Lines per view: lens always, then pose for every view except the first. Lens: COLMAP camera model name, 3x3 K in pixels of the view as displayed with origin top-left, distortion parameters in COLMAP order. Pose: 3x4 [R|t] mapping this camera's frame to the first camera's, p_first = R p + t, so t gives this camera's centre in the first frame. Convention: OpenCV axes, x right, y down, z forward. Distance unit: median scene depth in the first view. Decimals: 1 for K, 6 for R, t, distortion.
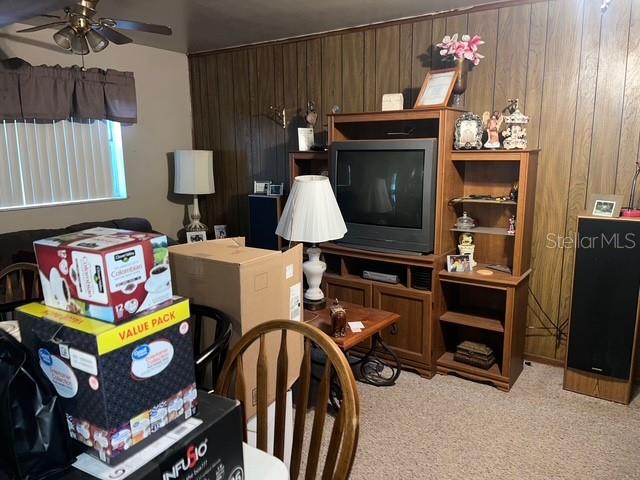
lens RADIAL K [[480.9, 0, 320.0], [0, 480.9, 240.0], [0, 0, 1]] dist [0.048200, -0.073130]
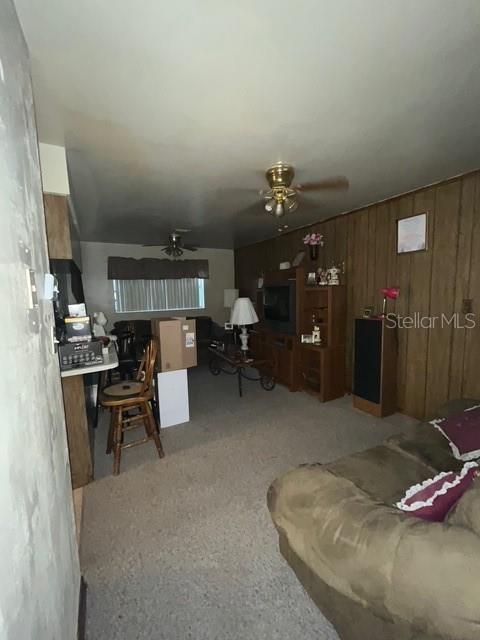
lens RADIAL K [[257.8, 0, 240.0], [0, 257.8, 320.0], [0, 0, 1]] dist [0.000080, 0.000042]
pose [[0.893584, 0.041154, -0.447007, 0.371493], [-0.075225, 0.995436, -0.058731, 0.039087], [0.442549, 0.086107, 0.892601, -0.105308]]
